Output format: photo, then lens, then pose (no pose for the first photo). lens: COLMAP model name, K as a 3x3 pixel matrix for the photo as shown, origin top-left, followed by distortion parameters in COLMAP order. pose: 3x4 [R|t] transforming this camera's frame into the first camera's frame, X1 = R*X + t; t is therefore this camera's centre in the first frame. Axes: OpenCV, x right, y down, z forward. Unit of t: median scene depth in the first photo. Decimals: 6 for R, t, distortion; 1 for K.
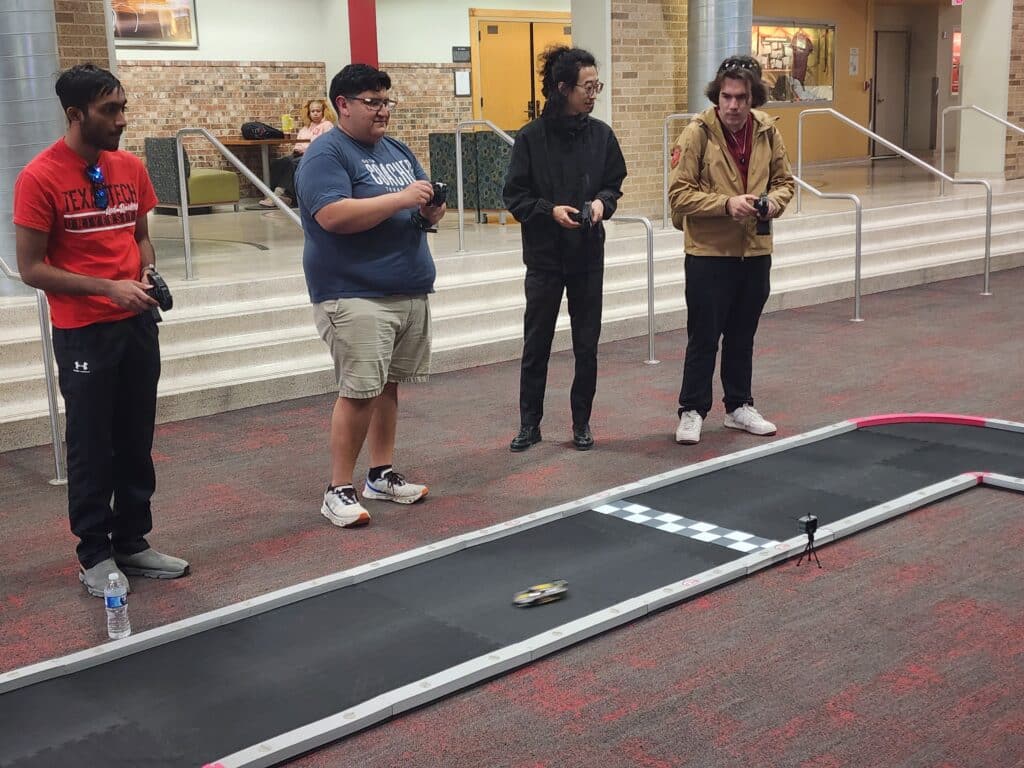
lens RADIAL K [[1351.7, 0, 492.4], [0, 1351.7, 385.5], [0, 0, 1]] dist [0.248568, -0.793786]
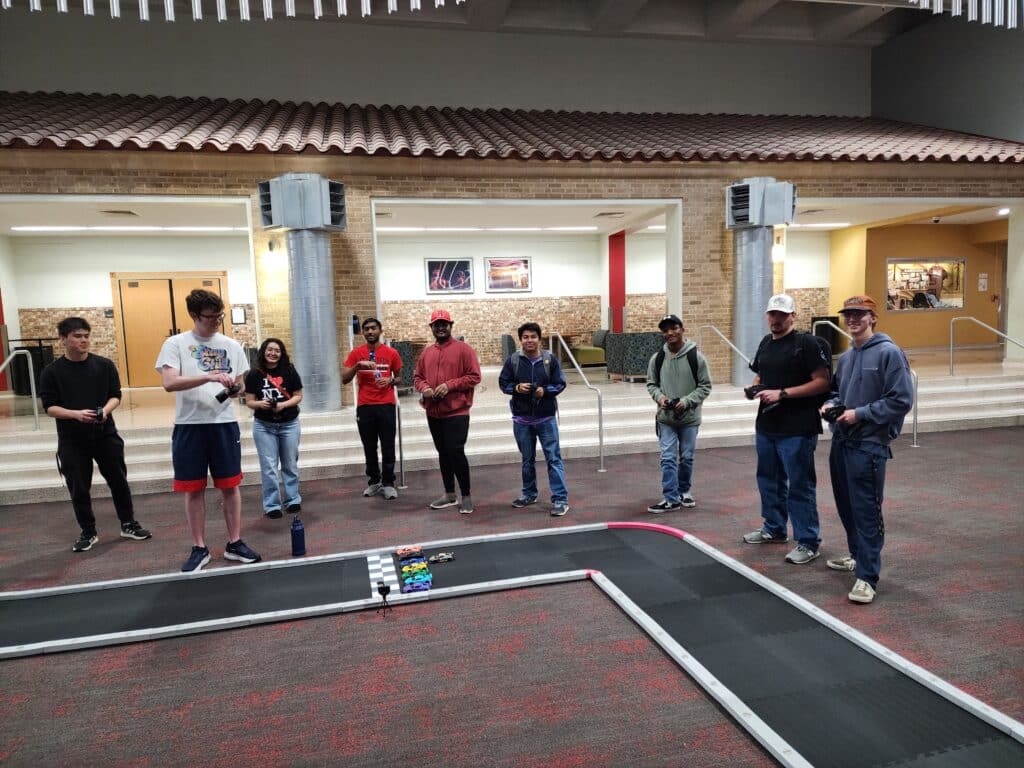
lens RADIAL K [[679.4, 0, 511.1], [0, 679.4, 395.2], [0, 0, 1]] dist [0.078956, -0.069057]
pose [[0.876912, 0.046441, -0.478402, 0.251587], [-0.082078, 0.995170, -0.053844, -0.033395], [0.473591, 0.086482, 0.876489, 0.107025]]
